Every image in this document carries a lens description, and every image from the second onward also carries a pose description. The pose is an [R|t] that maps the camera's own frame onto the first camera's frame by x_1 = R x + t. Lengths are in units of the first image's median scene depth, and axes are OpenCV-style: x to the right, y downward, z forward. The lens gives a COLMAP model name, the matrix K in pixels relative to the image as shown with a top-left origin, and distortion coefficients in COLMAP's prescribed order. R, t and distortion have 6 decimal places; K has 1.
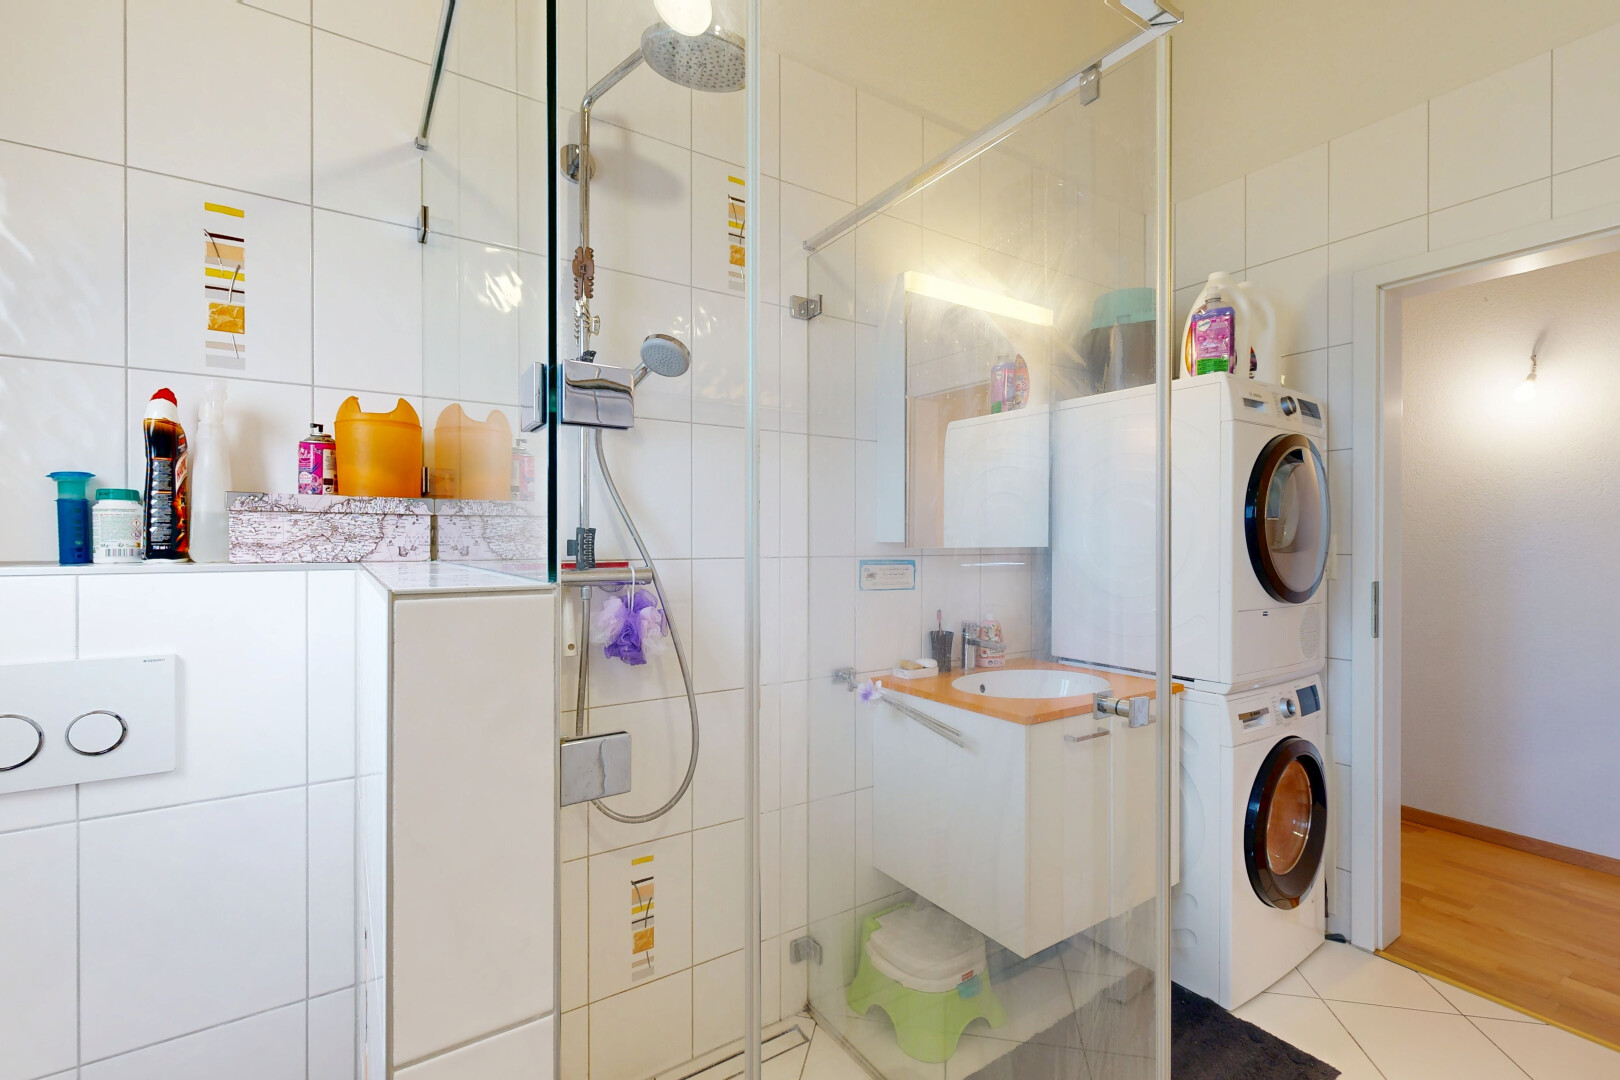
lens RADIAL K [[704.4, 0, 806.4], [0, 704.4, 535.1], [0, 0, 1]] dist [-0.000812, -0.000132]
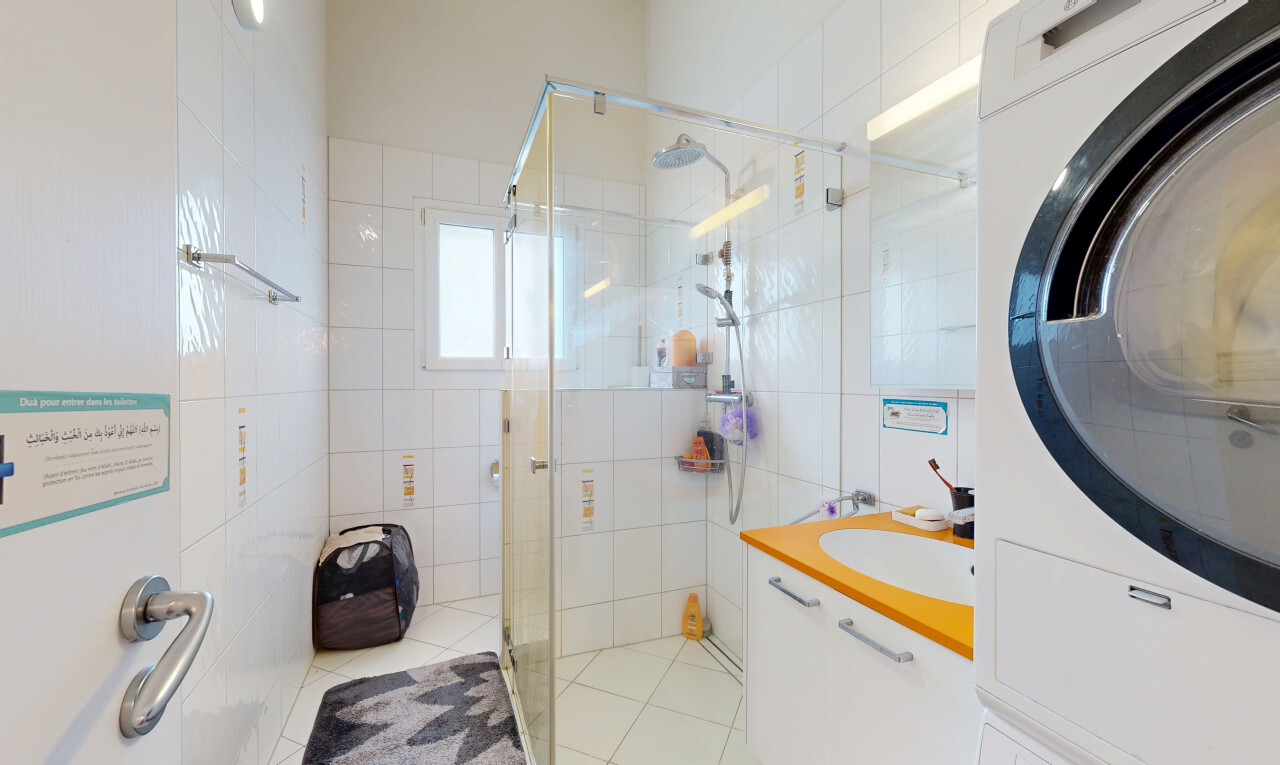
lens RADIAL K [[494.7, 0, 636.7], [0, 494.7, 384.1], [0, 0, 1]] dist [-0.004437, -0.000109]
pose [[-0.199828, -0.000821, -0.979831, 0.886687], [-0.007099, 0.999975, 0.000610, 0.014834], [0.979805, 0.007078, -0.199829, 0.765323]]
